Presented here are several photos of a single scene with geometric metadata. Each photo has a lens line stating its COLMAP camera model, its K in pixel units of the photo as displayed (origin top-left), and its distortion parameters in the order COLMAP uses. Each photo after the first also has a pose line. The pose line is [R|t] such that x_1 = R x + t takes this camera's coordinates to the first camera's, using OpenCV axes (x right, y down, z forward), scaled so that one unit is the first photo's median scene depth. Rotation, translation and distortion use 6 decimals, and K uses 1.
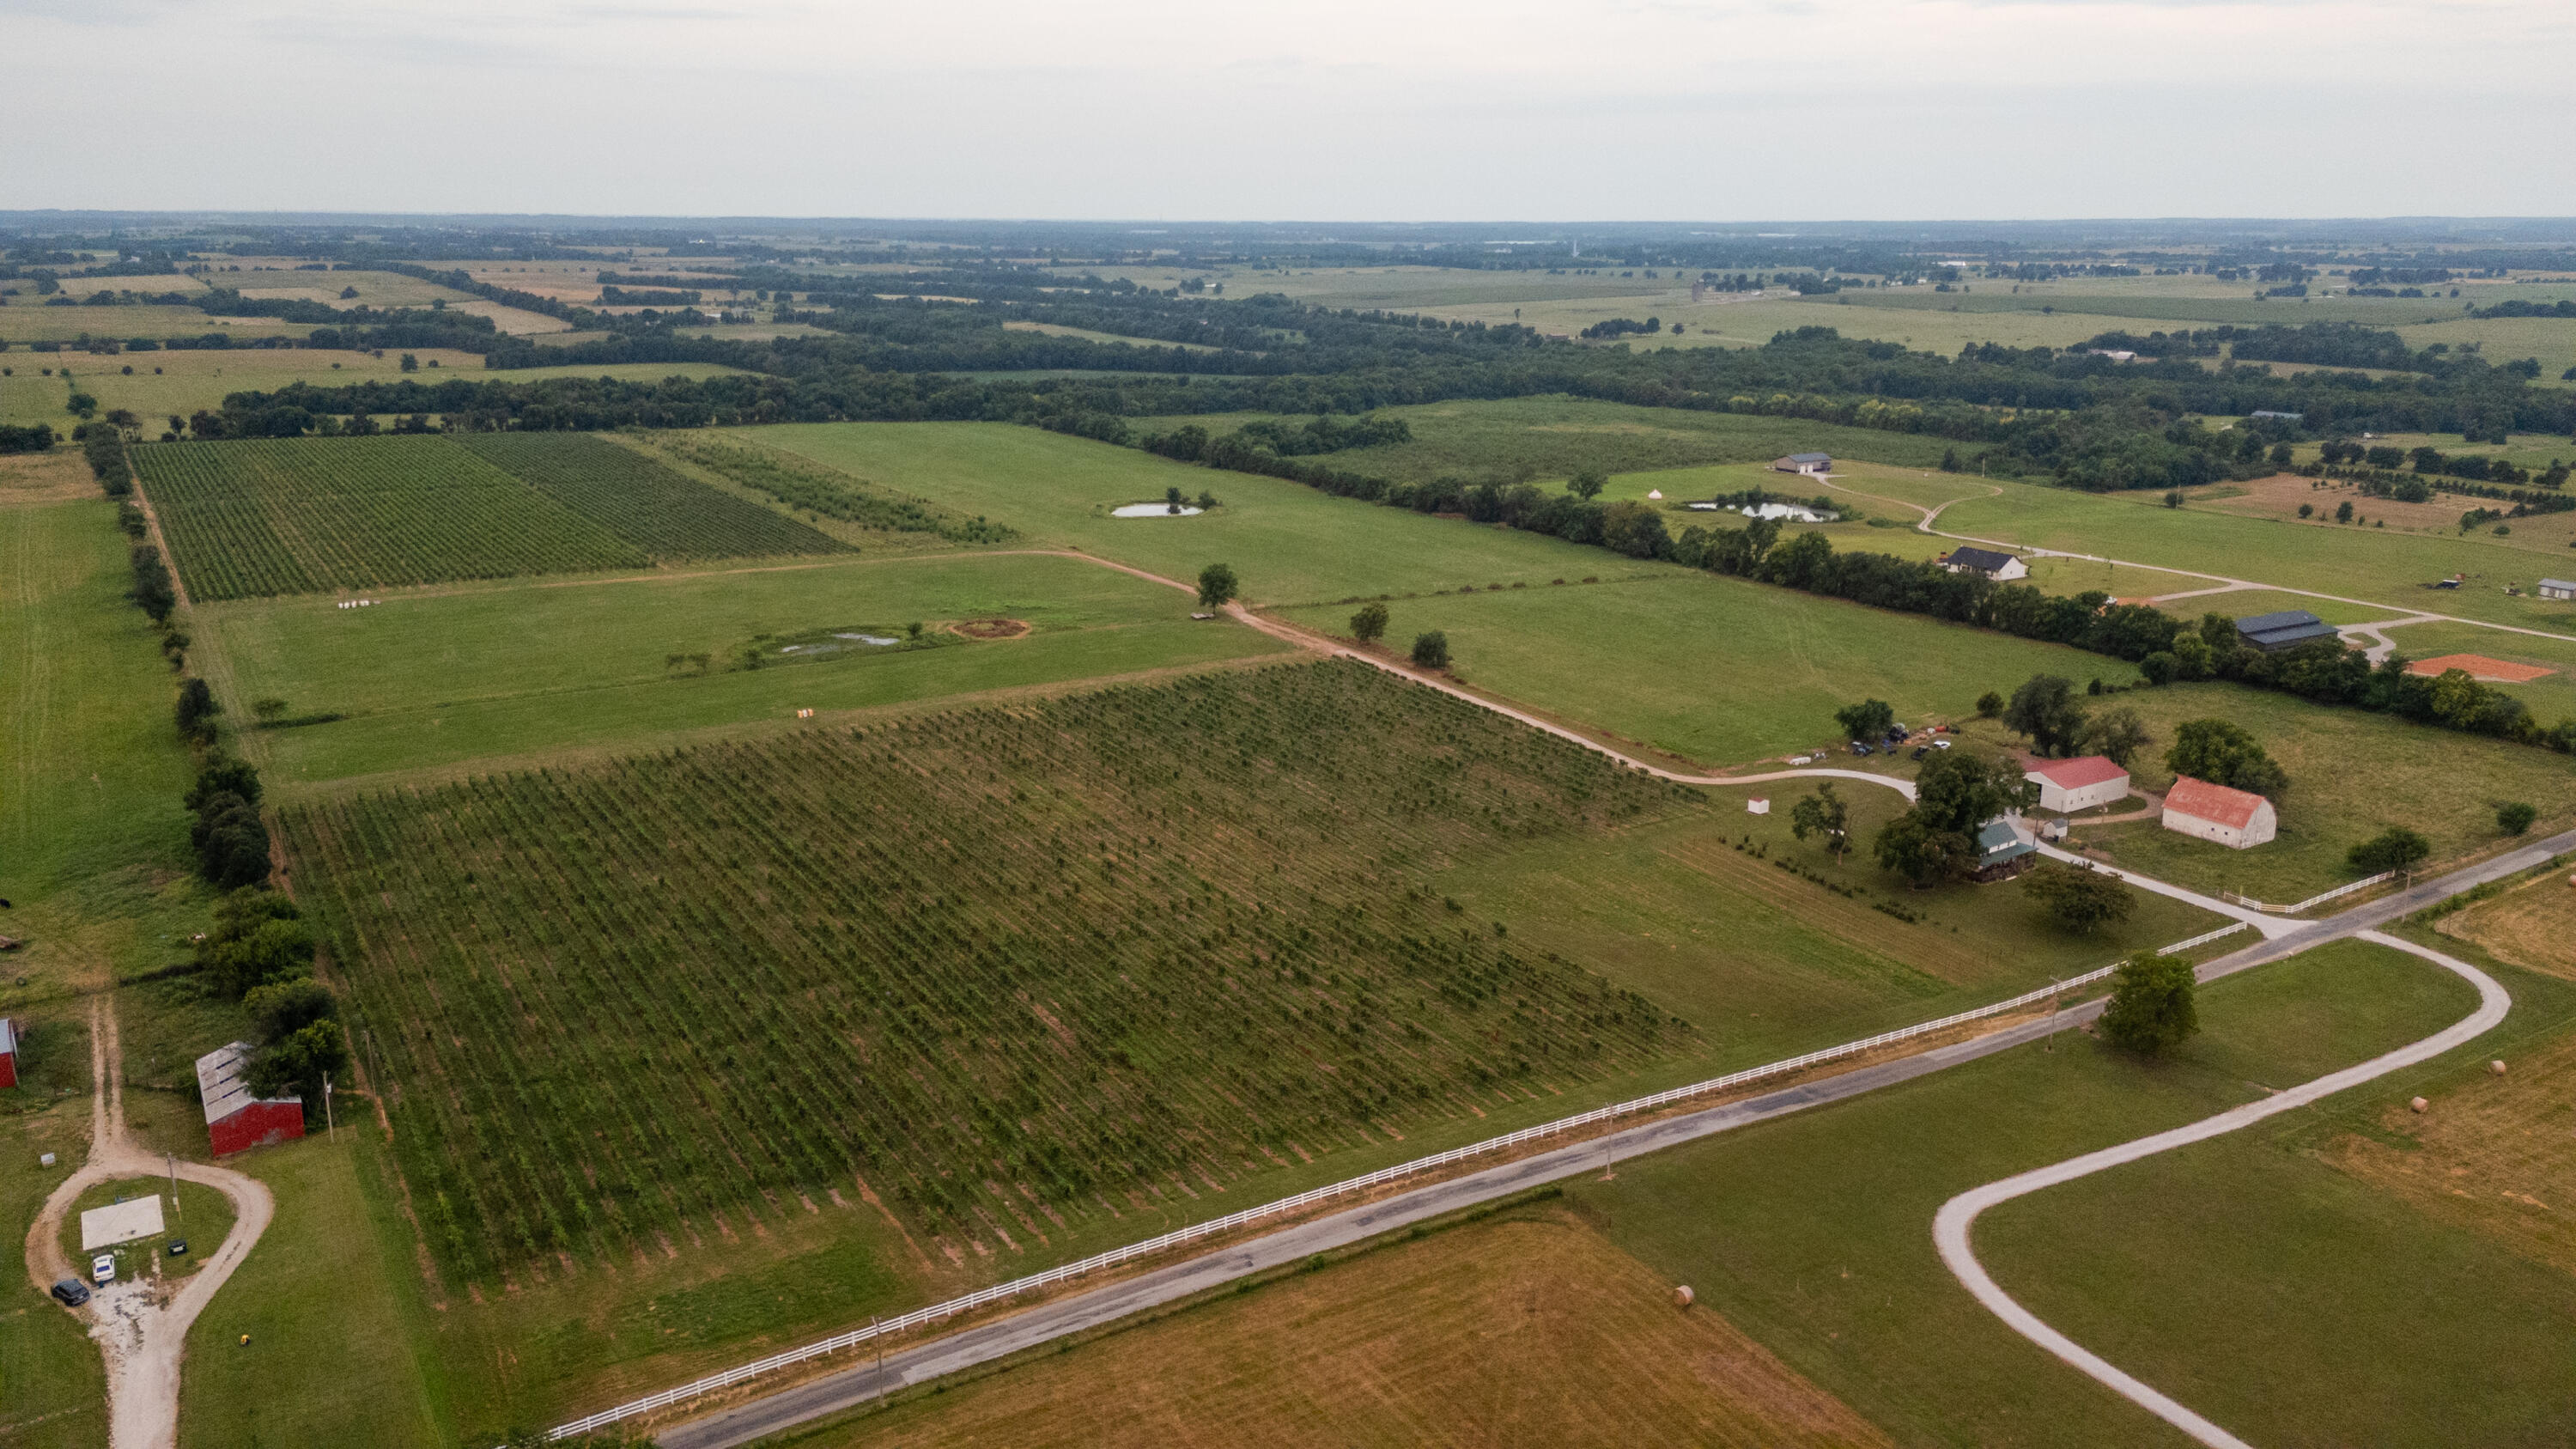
lens RADIAL K [[1899.9, 0, 1299.5], [0, 1899.9, 738.5], [0, 0, 1]] dist [0.079551, -0.079279]
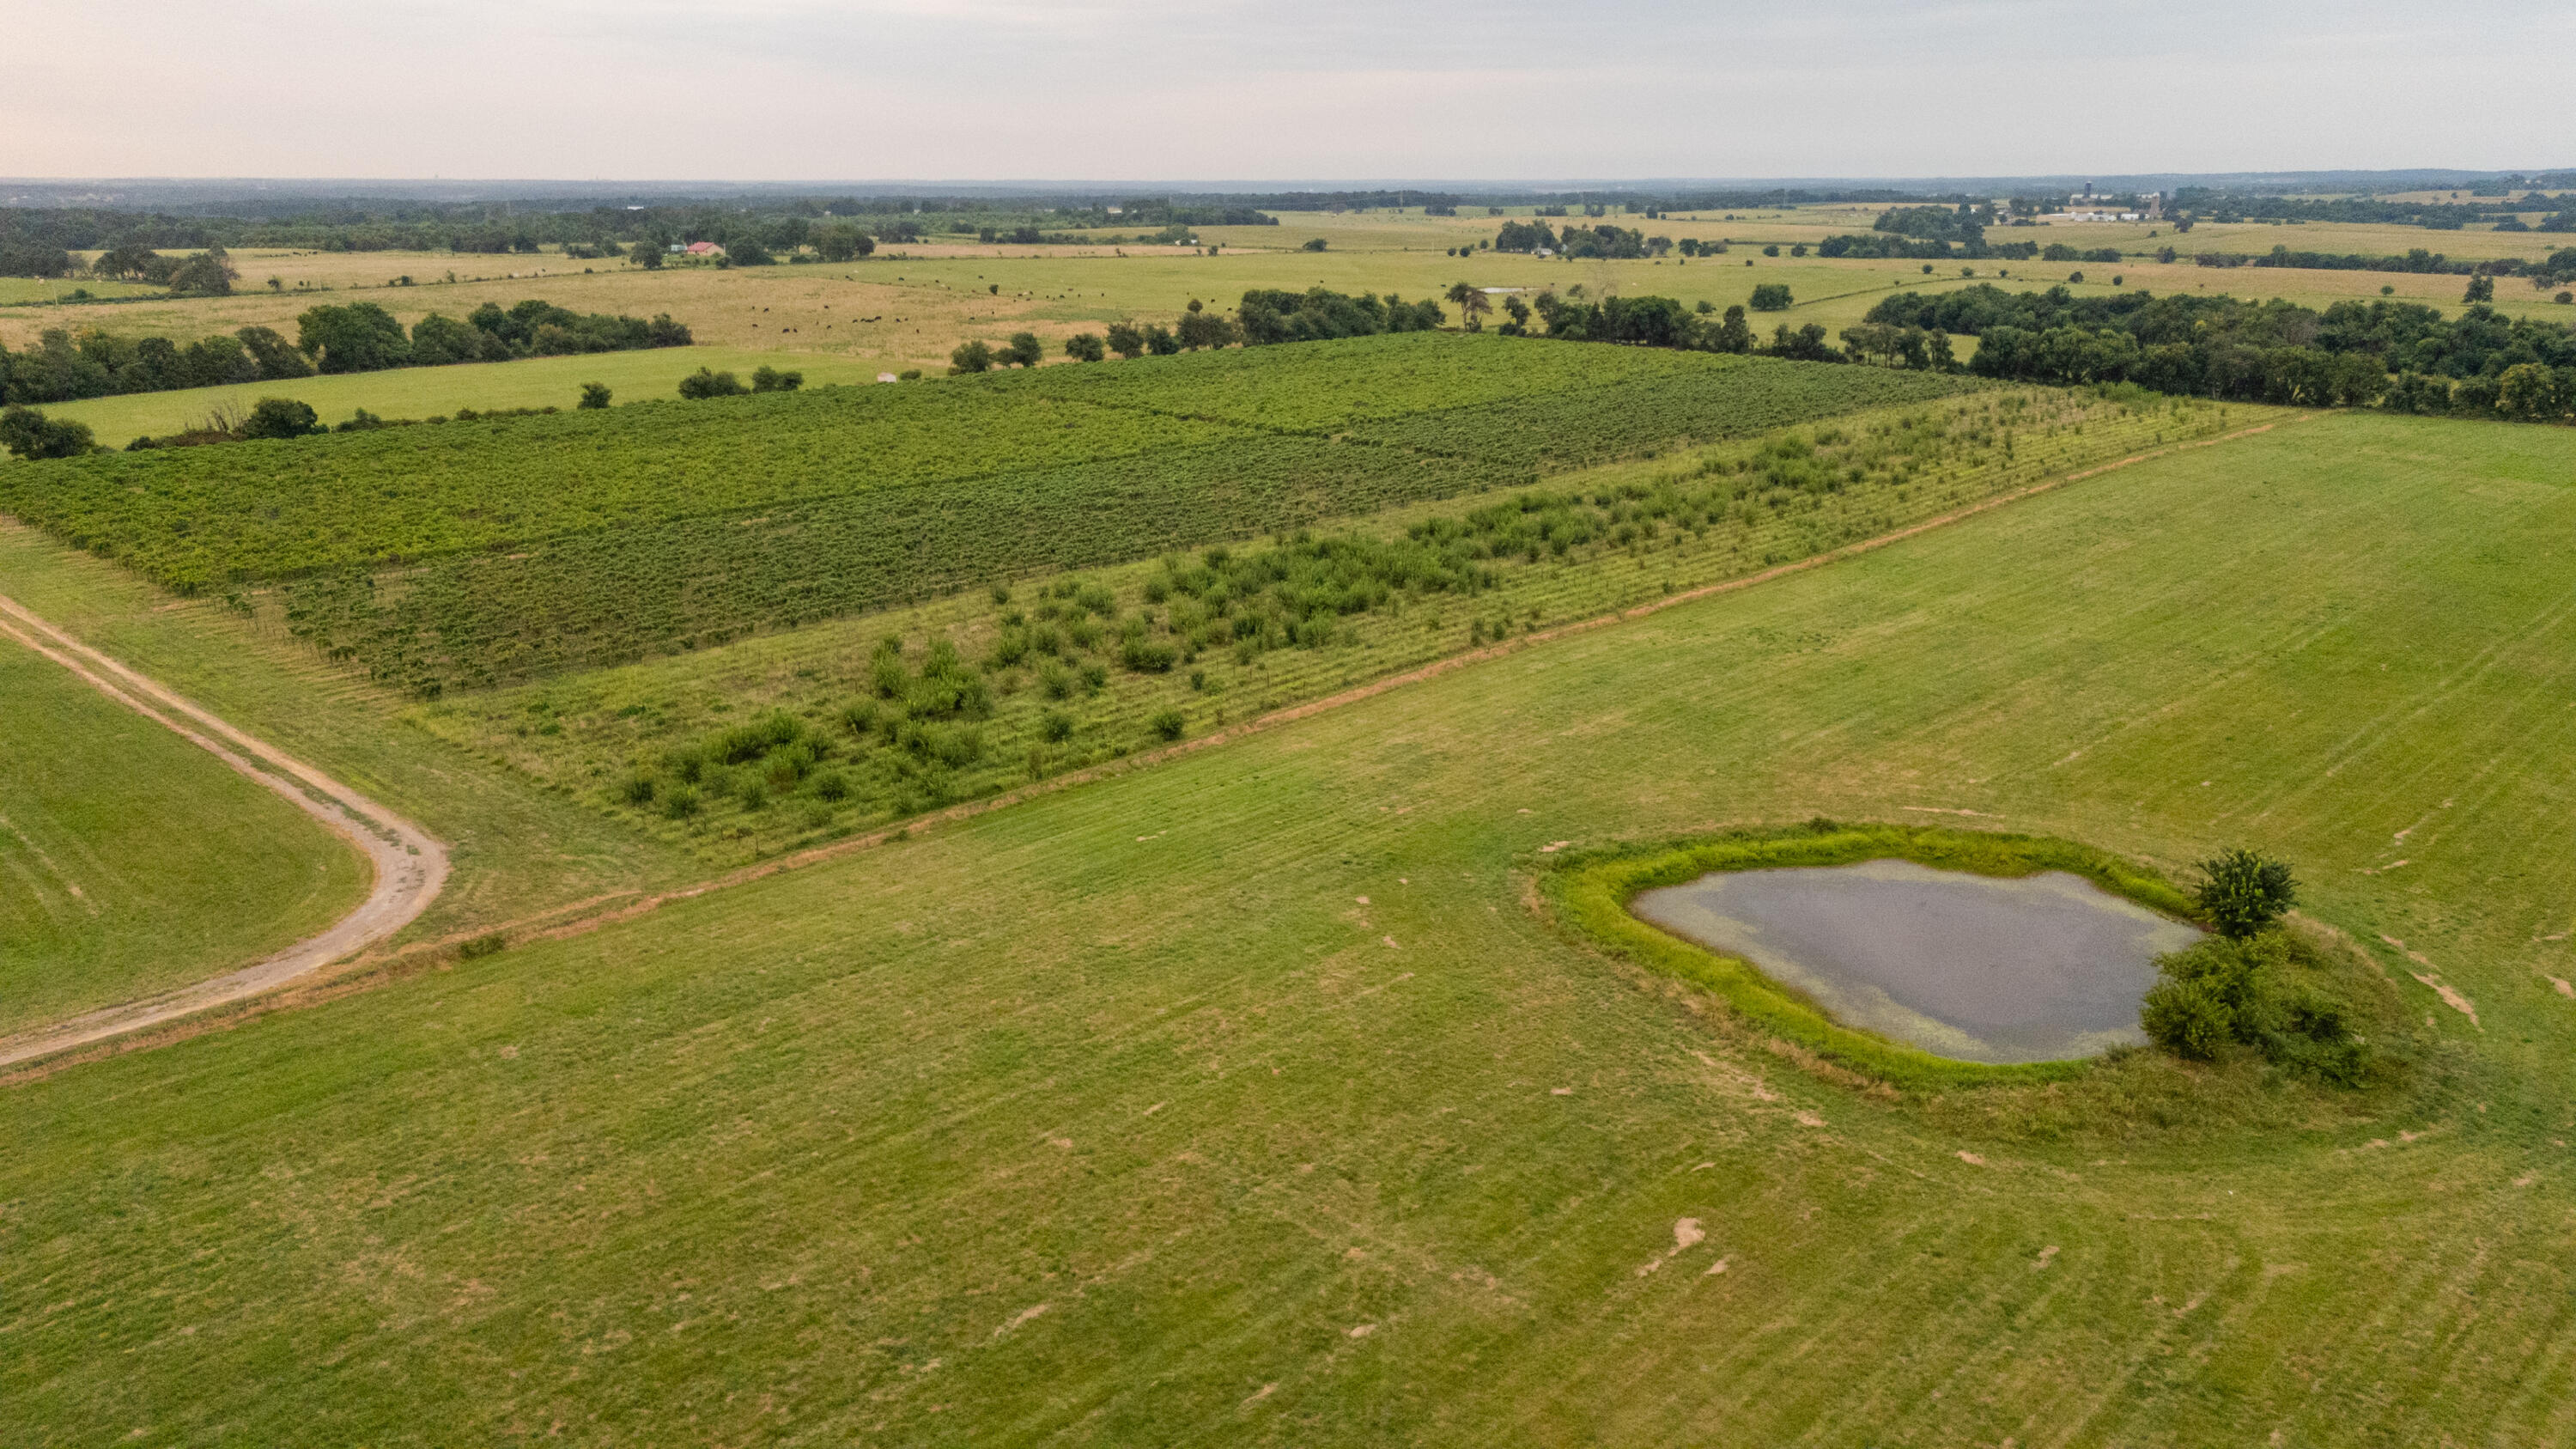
lens RADIAL K [[1899.9, 0, 1305.4], [0, 1899.9, 731.0], [0, 0, 1]] dist [0.079551, -0.079279]
pose [[0.266589, 0.266046, -0.926364, 0.156240], [-0.256794, 0.946011, 0.197788, -0.331464], [0.928971, 0.185157, 0.320515, 1.809036]]
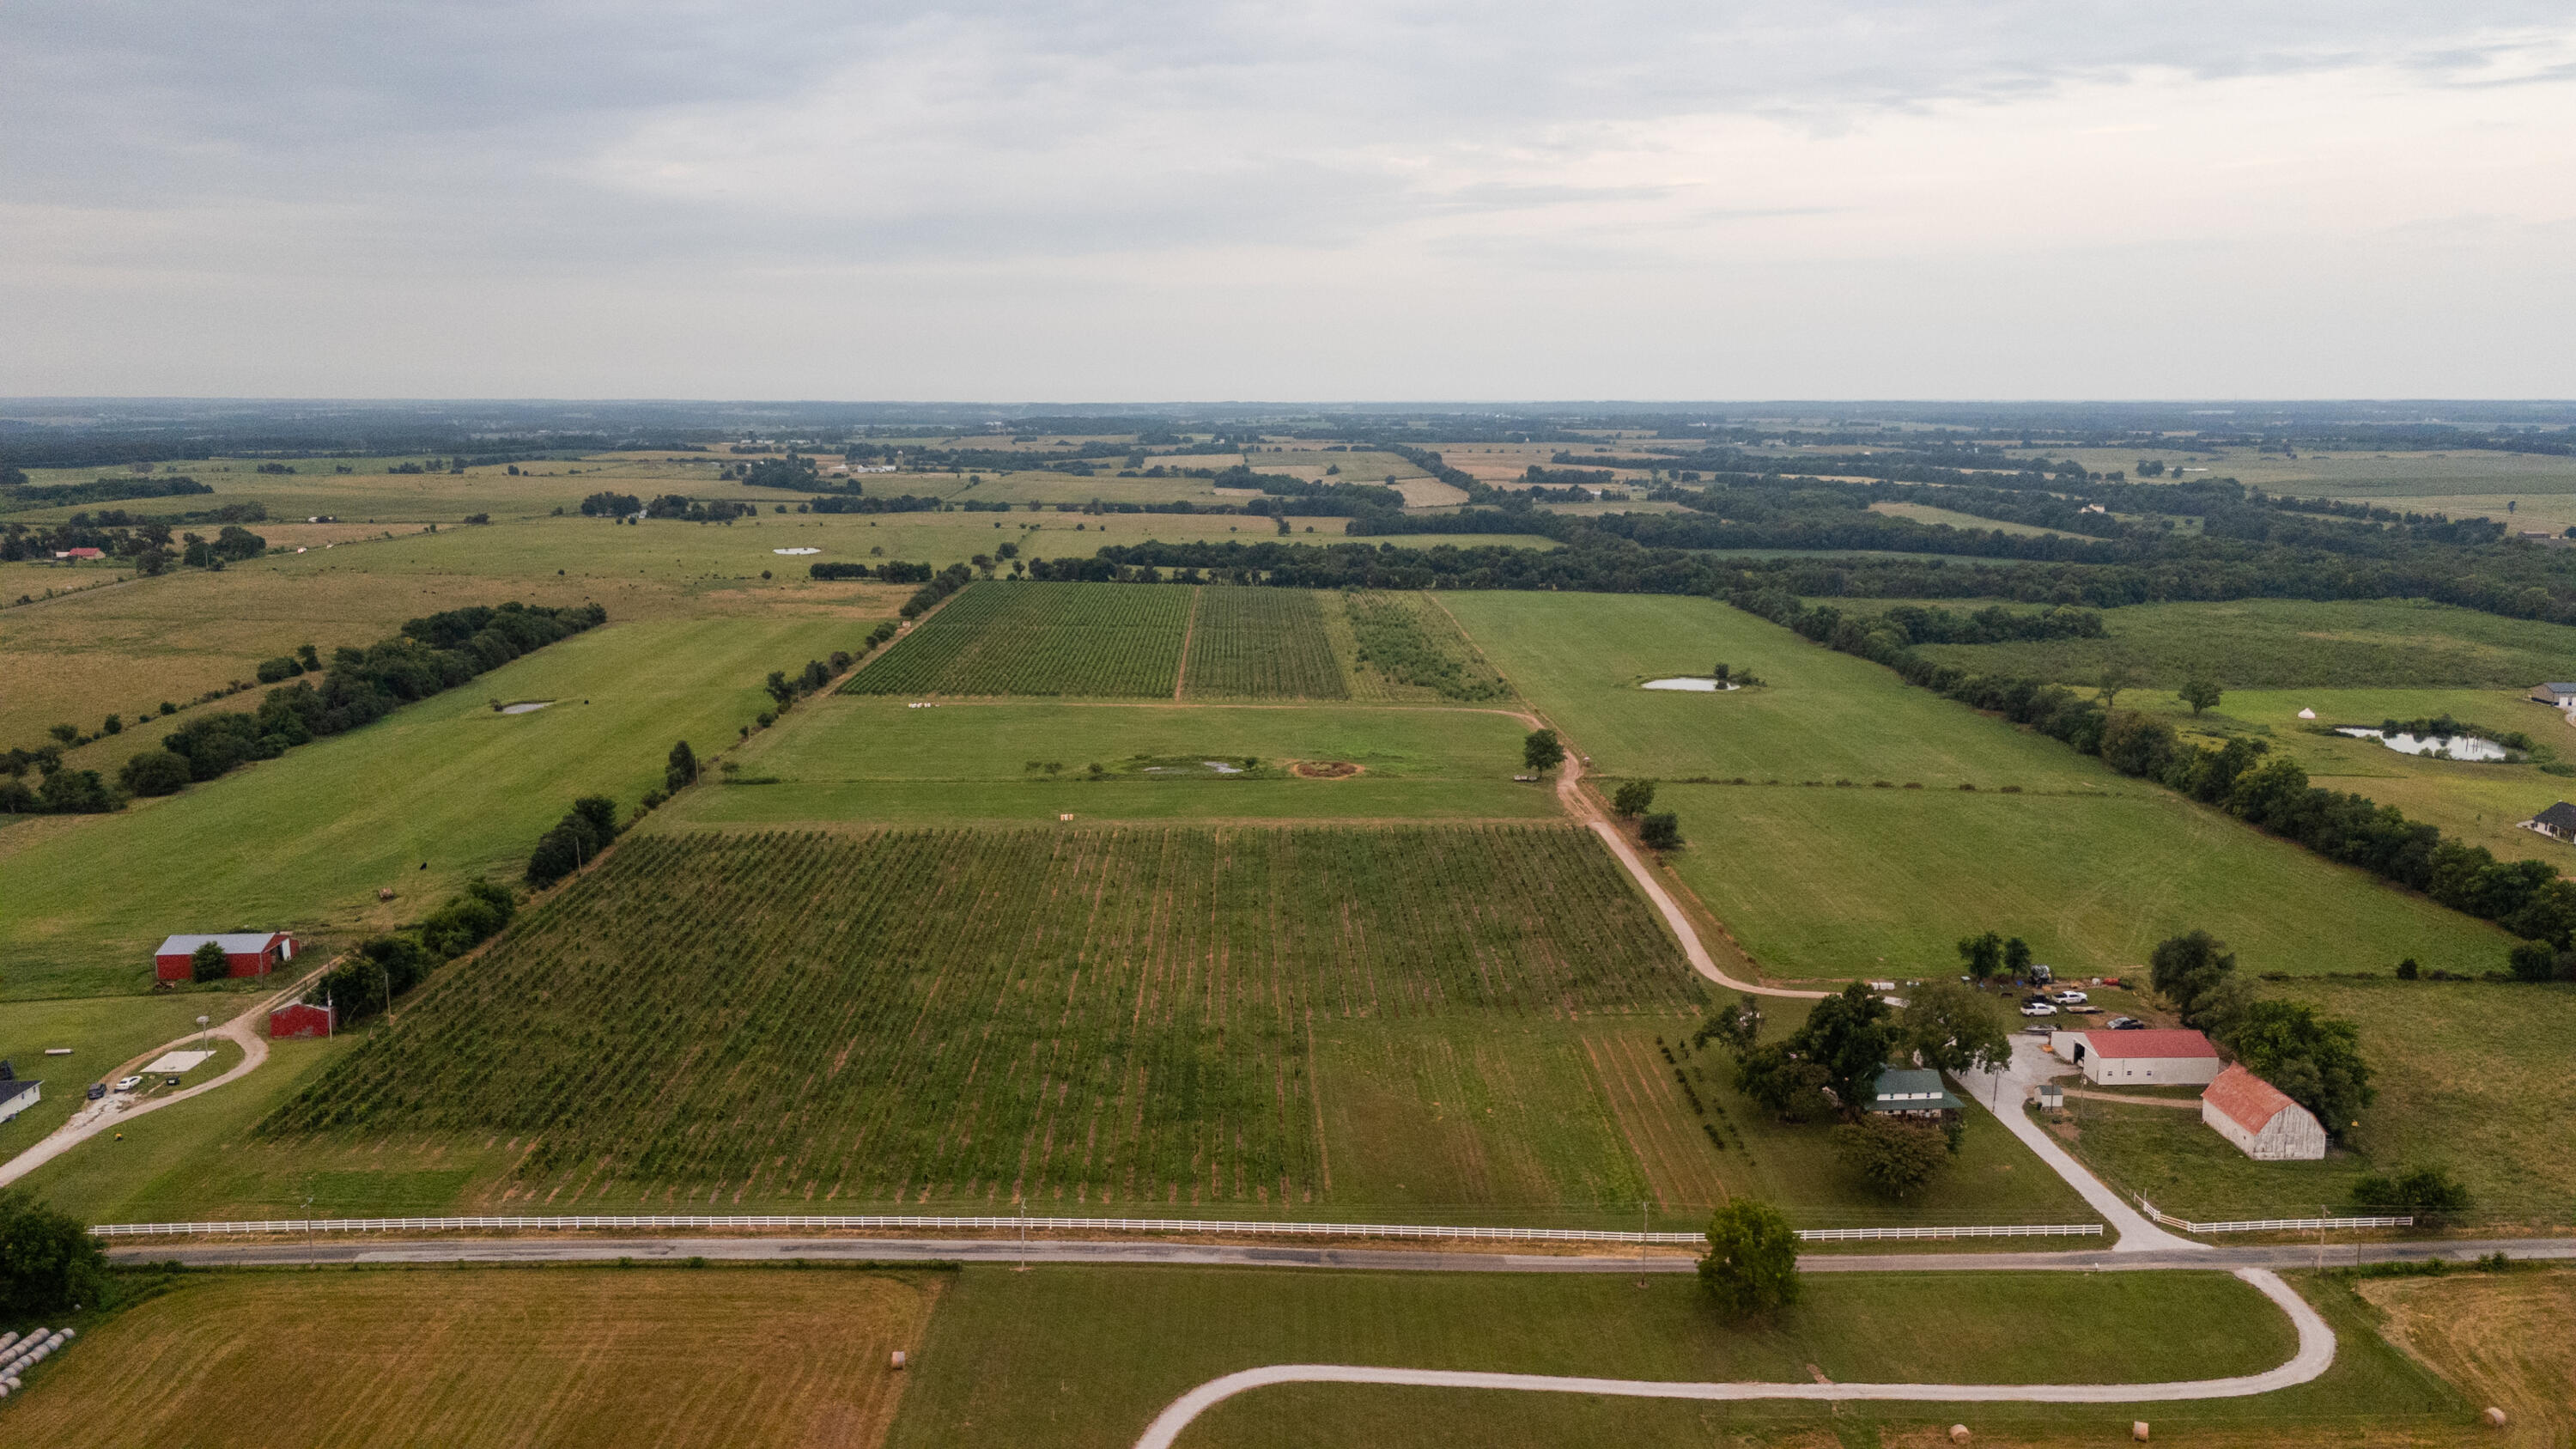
lens RADIAL K [[1899.9, 0, 1290.1], [0, 1899.9, 743.7], [0, 0, 1]] dist [0.079551, -0.079279]
pose [[0.856897, 0.090220, -0.507531, 0.527388], [-0.134521, 0.989587, -0.051208, -0.019759], [0.497626, 0.112154, 0.860110, 0.068727]]
